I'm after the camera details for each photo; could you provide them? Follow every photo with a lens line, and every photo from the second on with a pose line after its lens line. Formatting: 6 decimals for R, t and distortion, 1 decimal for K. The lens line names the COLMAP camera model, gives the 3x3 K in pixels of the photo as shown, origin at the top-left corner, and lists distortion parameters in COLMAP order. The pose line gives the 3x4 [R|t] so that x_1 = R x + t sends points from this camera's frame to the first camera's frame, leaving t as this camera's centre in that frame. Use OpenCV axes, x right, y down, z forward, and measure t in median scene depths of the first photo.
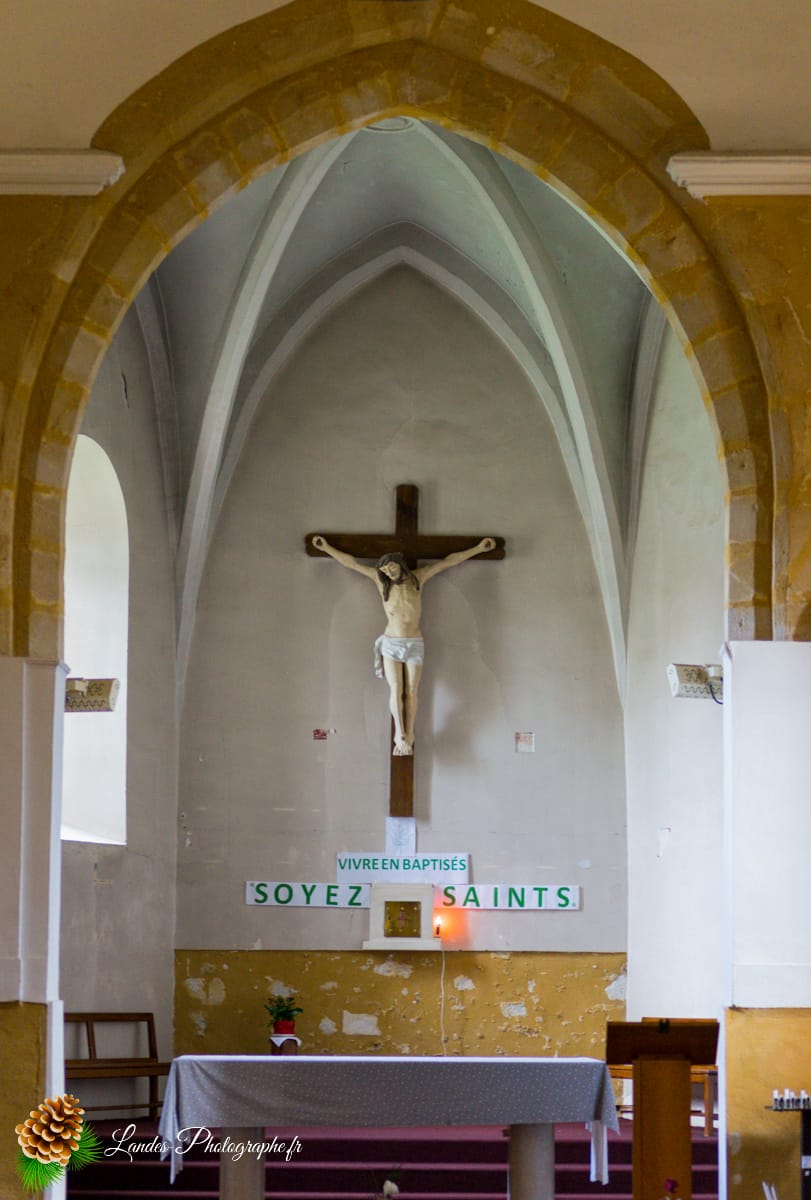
lens RADIAL K [[3393.8, 0, 405.5], [0, 3393.8, 600.0], [0, 0, 1]] dist [-0.030014, 0.317908]
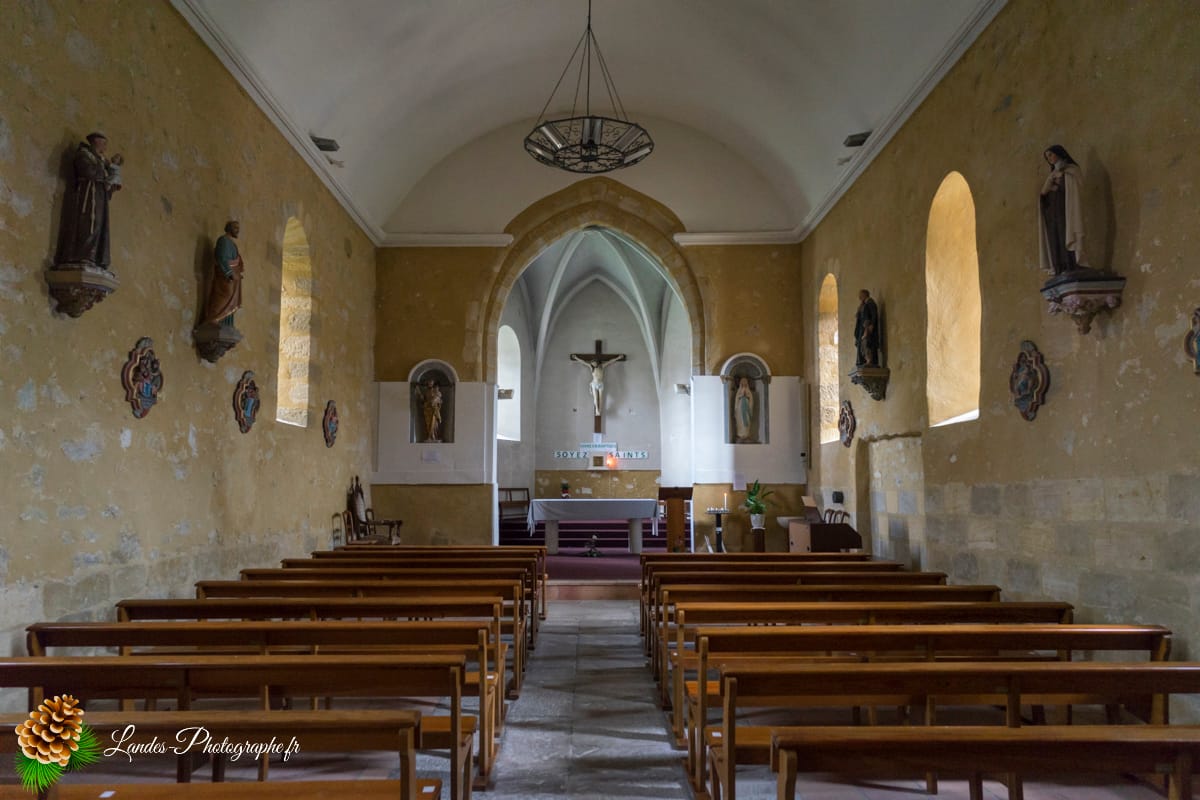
lens RADIAL K [[839.6, 0, 600.0], [0, 839.6, 400.0], [0, 0, 1]] dist [0.008002, 0.003671]
pose [[0.999963, -0.008577, -0.000754, 0.002152], [0.008586, 0.999875, 0.013297, 0.017551], [0.000639, -0.013303, 0.999911, 0.114910]]
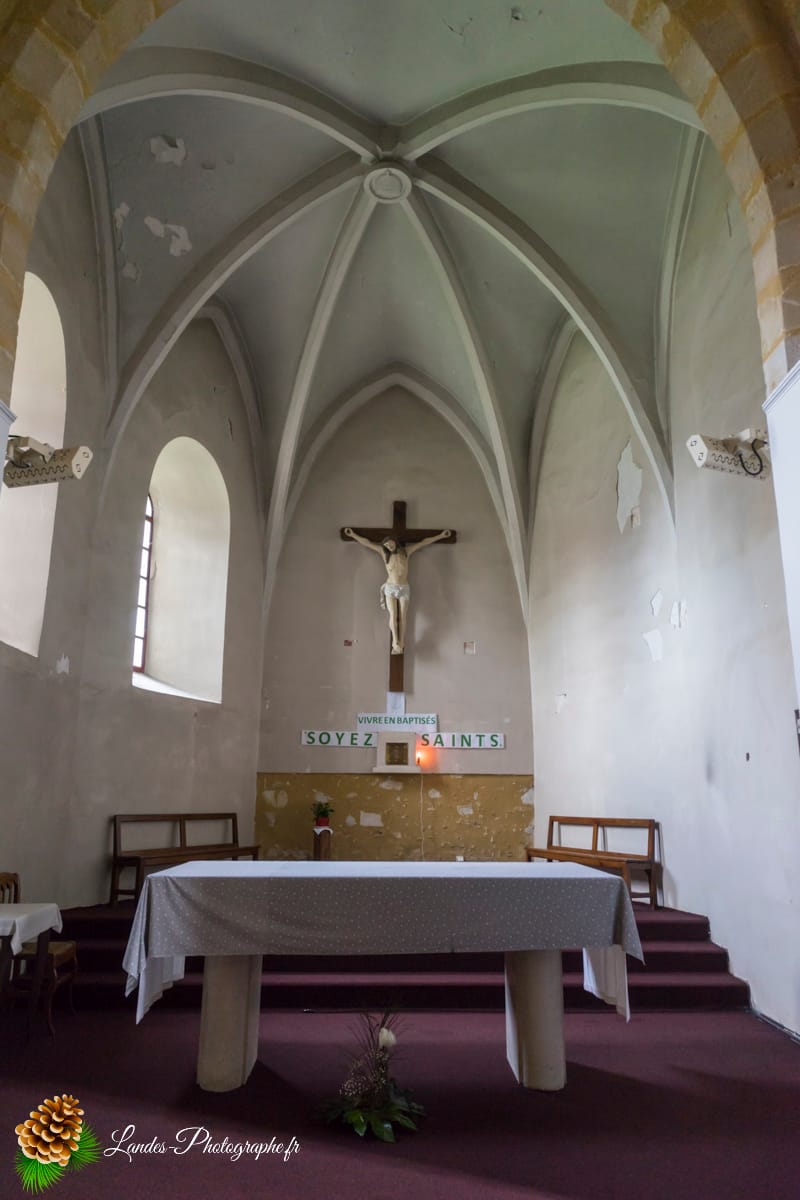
lens RADIAL K [[839.6, 0, 400.0], [0, 839.6, 600.0], [0, 0, 1]] dist [0.008002, 0.003671]
pose [[0.999982, 0.001053, 0.005853, -0.001859], [-0.000356, 0.993042, -0.117764, 0.067948], [-0.005936, 0.117760, 0.993024, 0.587501]]
